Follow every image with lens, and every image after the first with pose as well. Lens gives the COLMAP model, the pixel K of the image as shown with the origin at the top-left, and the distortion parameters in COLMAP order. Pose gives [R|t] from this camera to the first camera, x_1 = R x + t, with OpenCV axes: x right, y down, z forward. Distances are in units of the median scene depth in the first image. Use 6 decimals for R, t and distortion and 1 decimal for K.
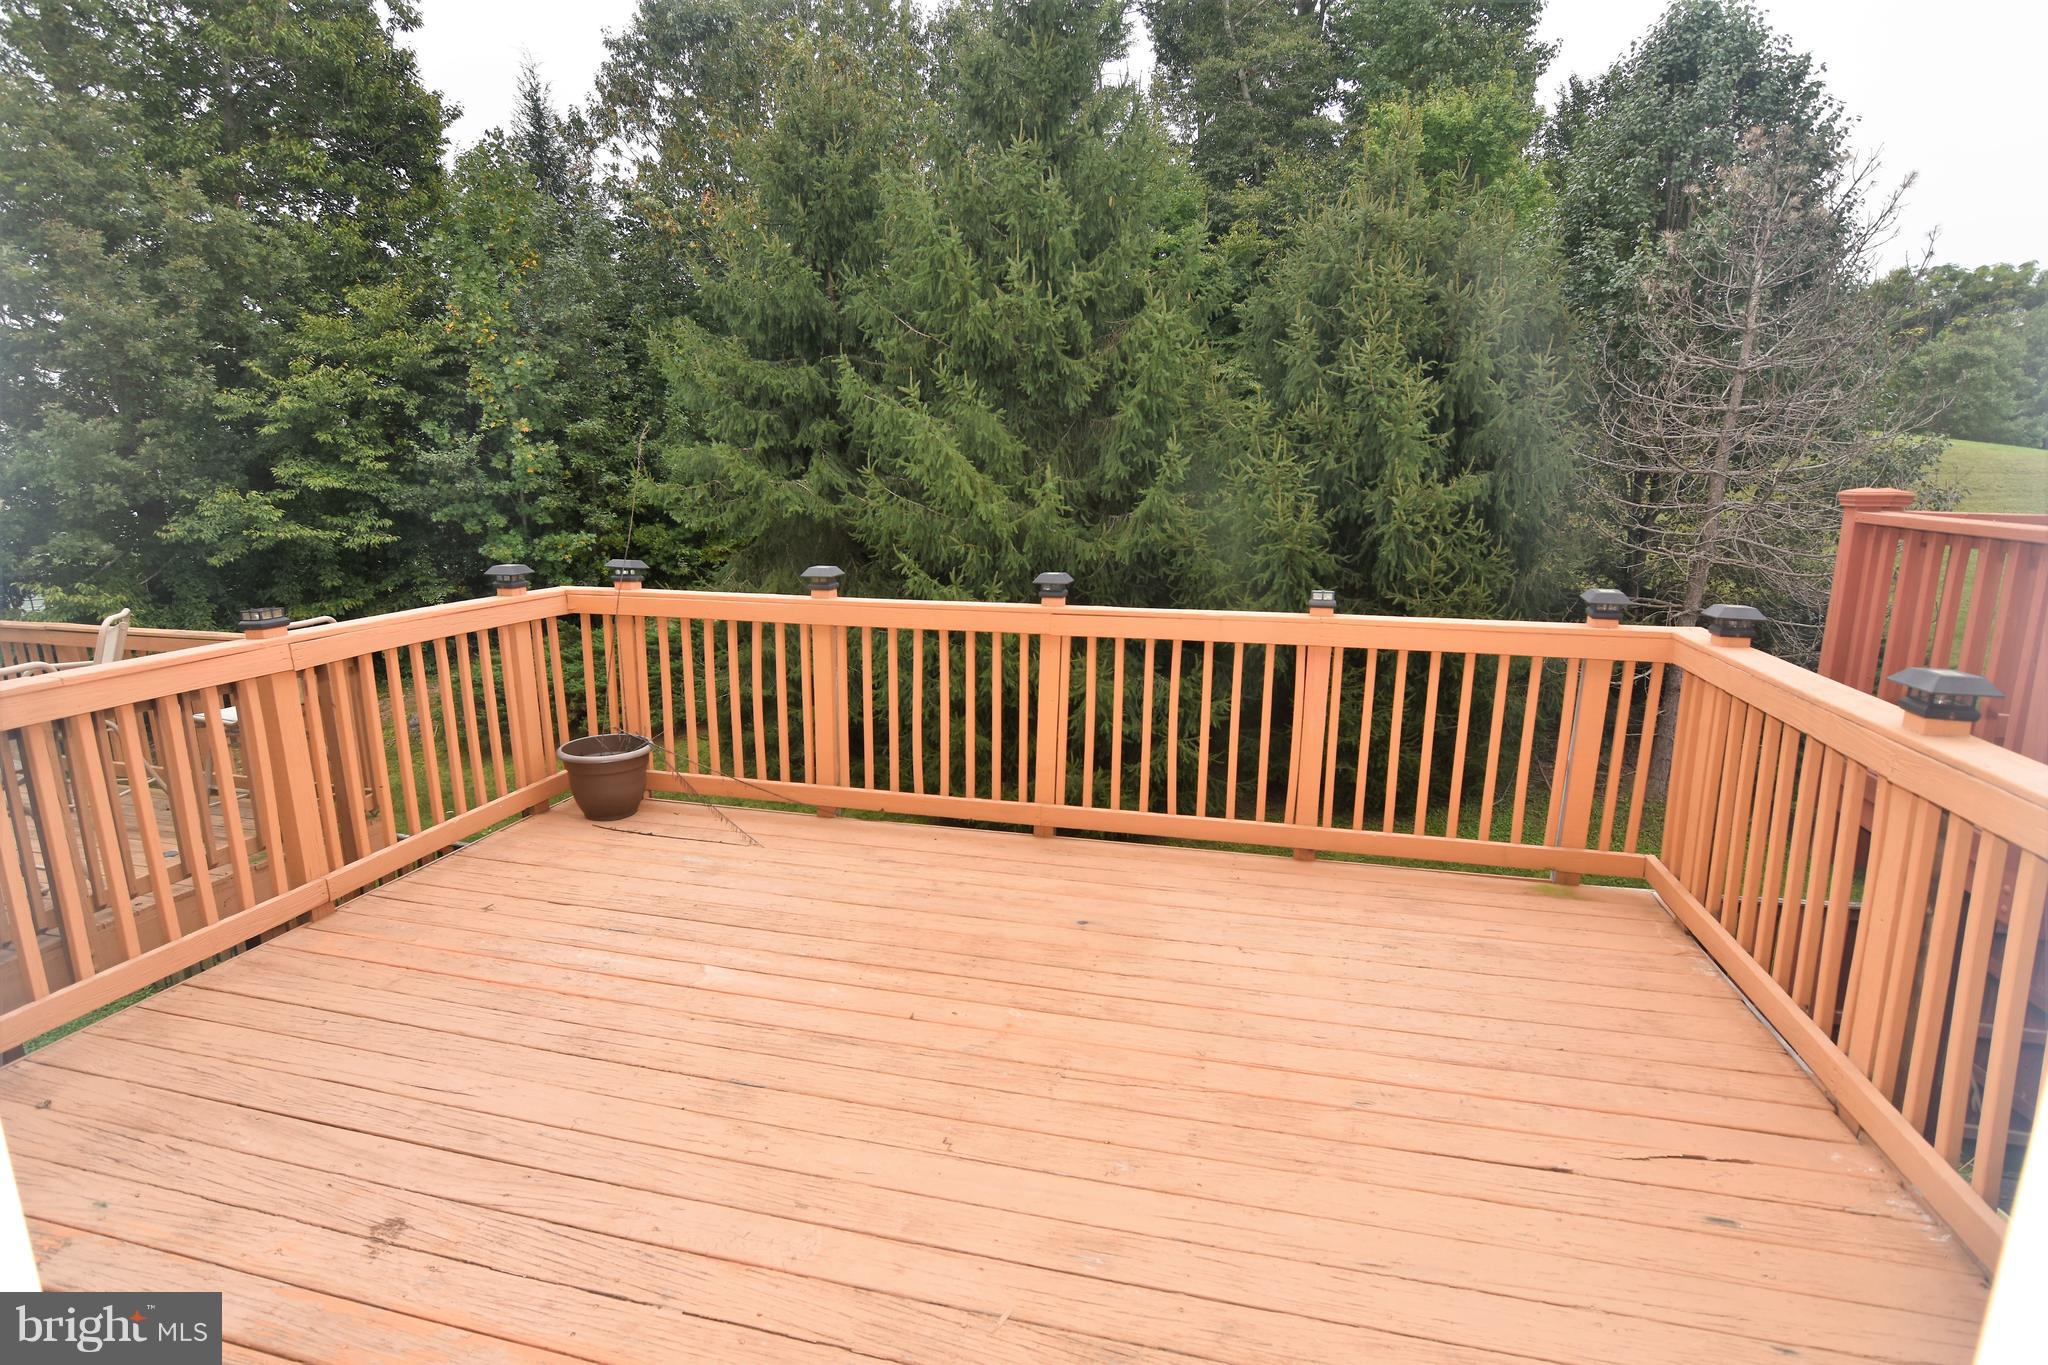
lens RADIAL K [[1011.8, 0, 1024.0], [0, 1011.8, 682.5], [0, 0, 1]] dist [-0.000354, -0.000351]
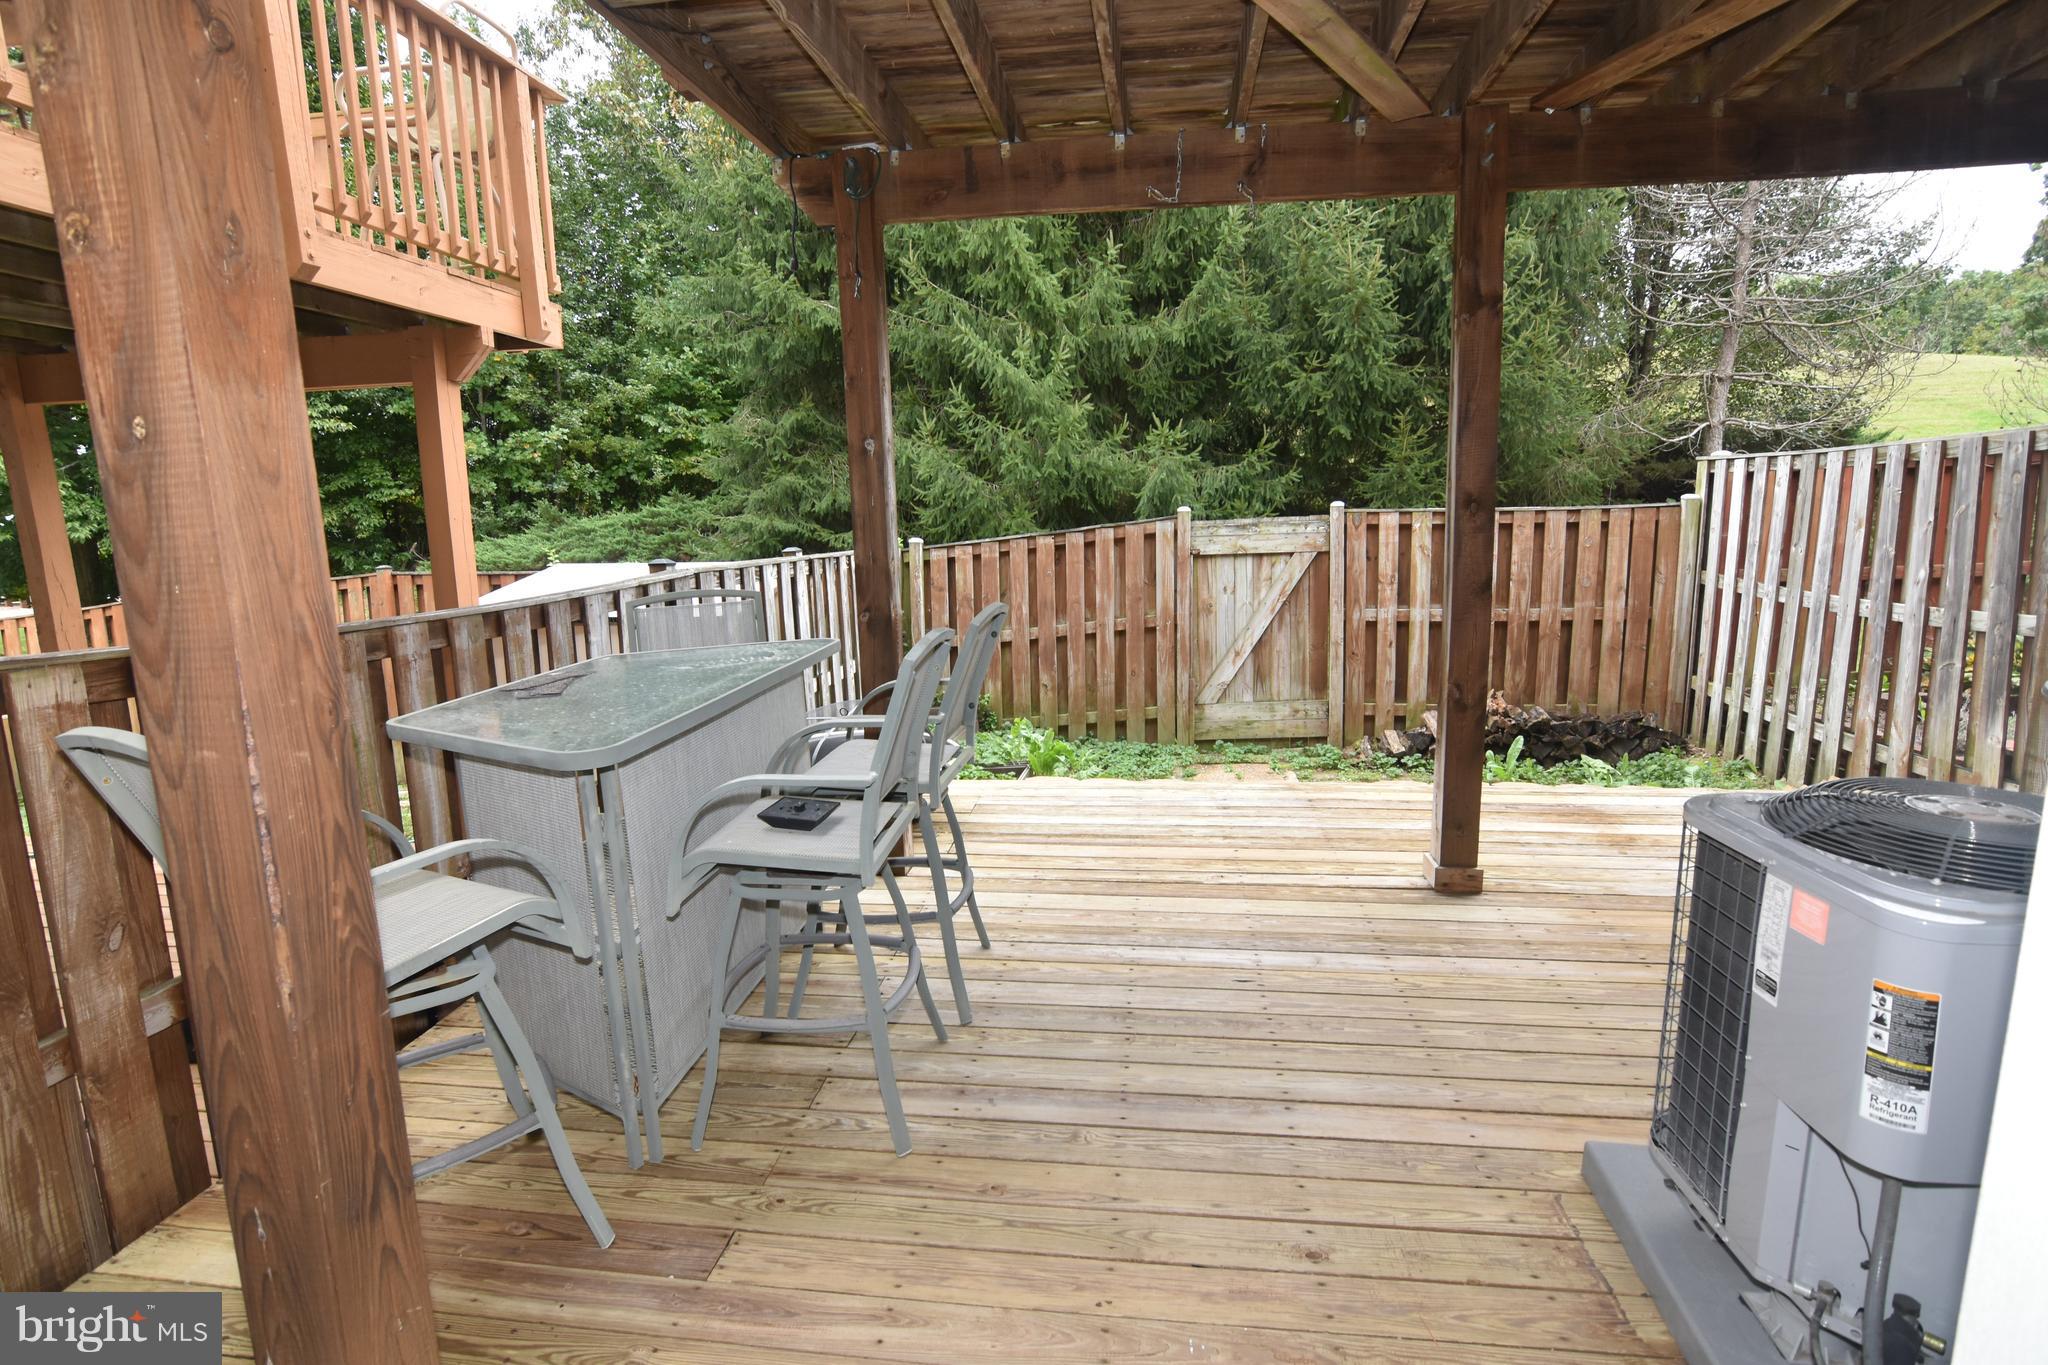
lens RADIAL K [[1011.8, 0, 1024.0], [0, 1011.8, 682.5], [0, 0, 1]] dist [-0.000354, -0.000351]
pose [[0.995156, -0.036820, 0.091158, -0.098991], [0.040577, 0.998387, -0.039710, 0.155813], [-0.089549, 0.043216, 0.995044, 0.029161]]
